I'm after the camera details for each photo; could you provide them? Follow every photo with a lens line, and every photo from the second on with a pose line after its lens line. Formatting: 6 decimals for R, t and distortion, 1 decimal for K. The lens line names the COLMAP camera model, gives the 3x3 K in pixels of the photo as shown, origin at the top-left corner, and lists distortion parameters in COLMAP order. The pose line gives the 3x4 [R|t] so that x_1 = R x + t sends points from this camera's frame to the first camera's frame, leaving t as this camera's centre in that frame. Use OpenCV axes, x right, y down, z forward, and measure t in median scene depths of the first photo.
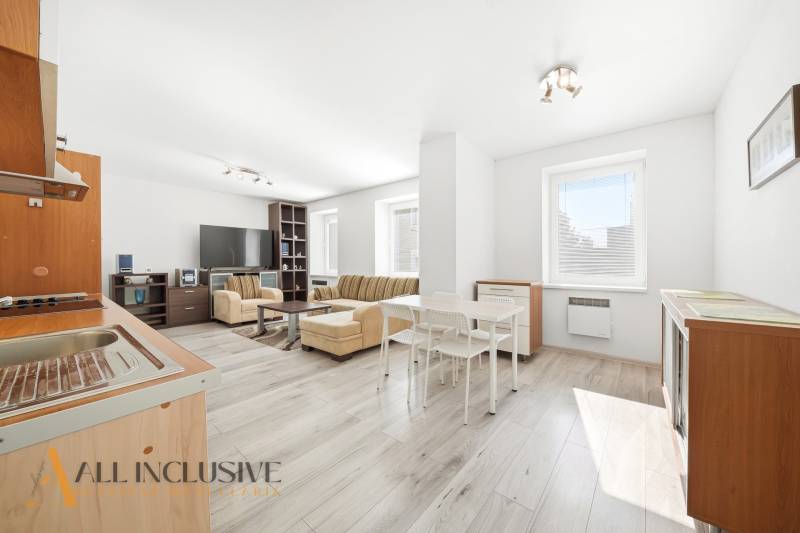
lens RADIAL K [[292.6, 0, 395.1], [0, 292.6, 263.4], [0, 0, 1]] dist [0.011579, -0.000097]
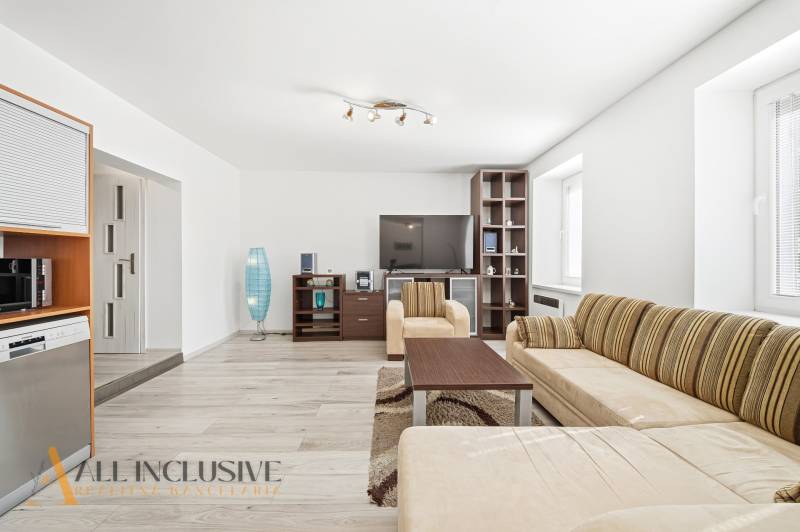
lens RADIAL K [[286.8, 0, 400.5], [0, 286.8, 262.2], [0, 0, 1]] dist [-0.000771, -0.002875]
pose [[0.671540, 0.007718, -0.740928, -0.061019], [-0.008448, 0.999961, 0.002760, -0.007584], [0.740920, 0.004406, 0.671578, 0.600777]]
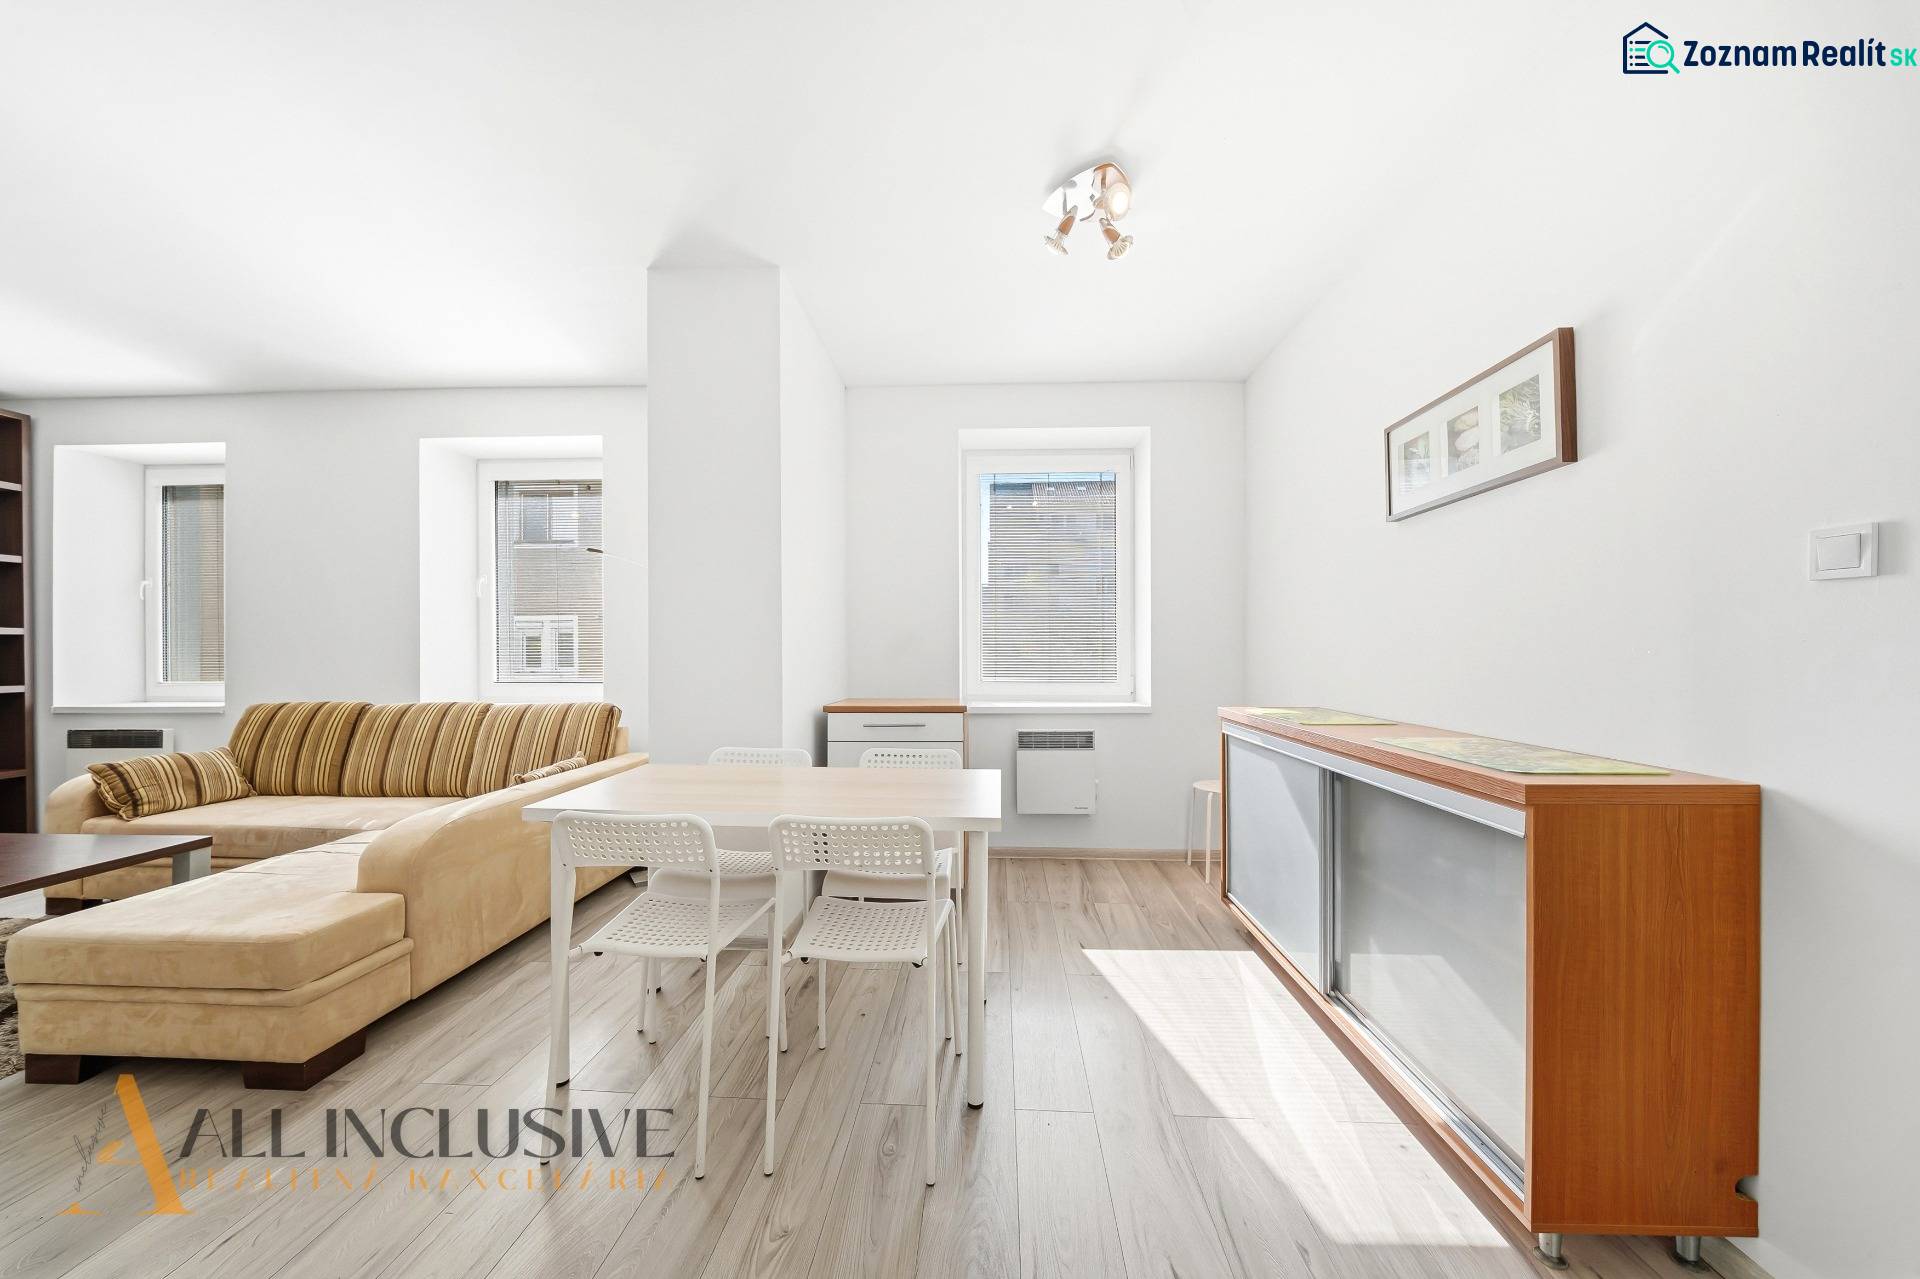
lens RADIAL K [[690.8, 0, 962.1], [0, 690.8, 646.9], [0, 0, 1]] dist [-0.001438, -0.000340]
pose [[0.790765, 0.001250, 0.612118, -0.073746], [0.004535, 0.999959, -0.007901, -0.002982], [-0.612103, 0.009023, 0.790727, 0.169656]]
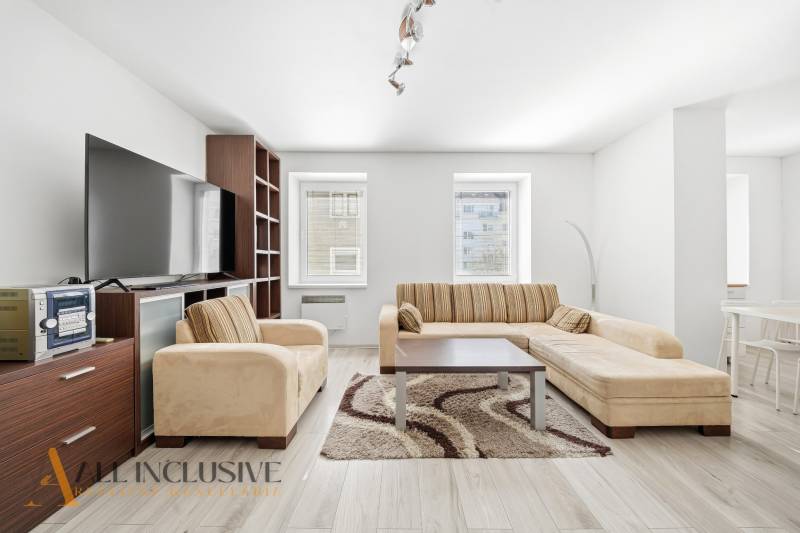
lens RADIAL K [[286.8, 0, 400.5], [0, 286.8, 262.7], [0, 0, 1]] dist [-0.000771, -0.002875]
pose [[0.757552, 0.002839, 0.652769, -0.701663], [-0.000063, 0.999991, -0.004276, -0.001858], [-0.652775, 0.003198, 0.757545, 0.671789]]
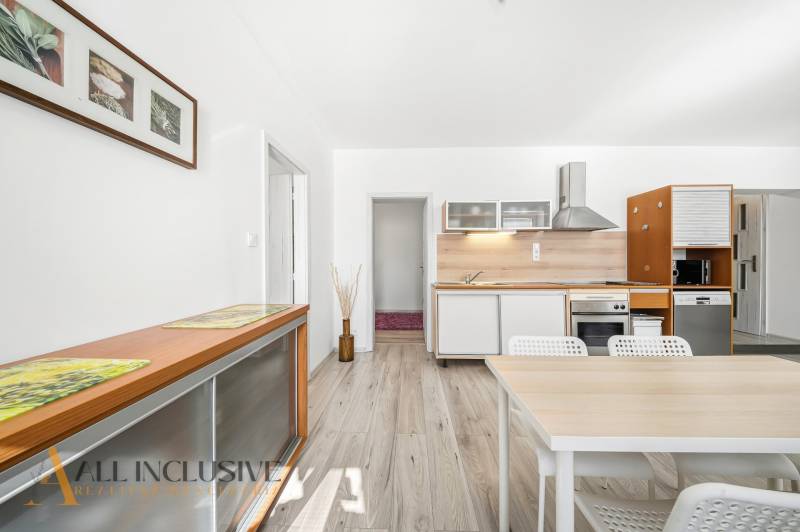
lens RADIAL K [[286.8, 0, 400.5], [0, 286.8, 262.2], [0, 0, 1]] dist [-0.000771, -0.002875]
pose [[-0.780828, 0.003965, -0.624734, 0.374884], [-0.001117, 0.999969, 0.007743, -0.006684], [0.624746, 0.006744, -0.780799, 0.588604]]
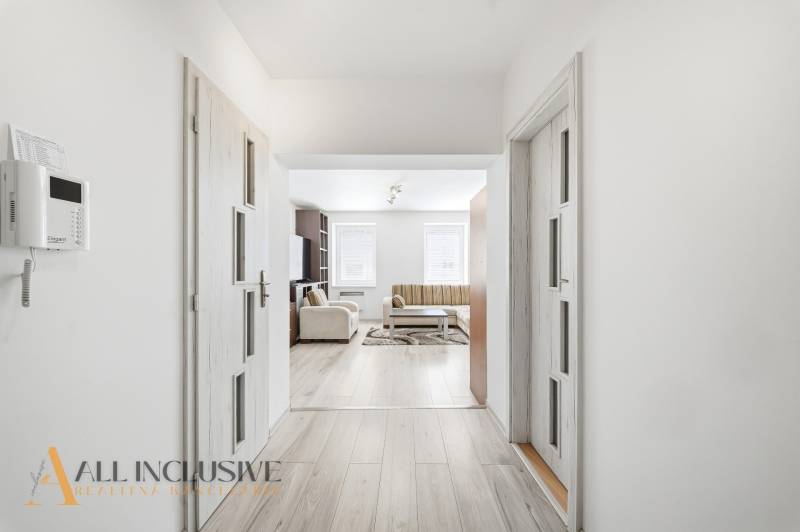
lens RADIAL K [[281.6, 0, 400.0], [0, 281.6, 266.0], [0, 0, 1]] dist [-0.000287, -0.000031]
pose [[0.763780, 0.006861, 0.645440, -1.052953], [0.003110, 0.999893, -0.014309, -0.019793], [-0.645469, 0.012937, 0.763677, 0.203305]]
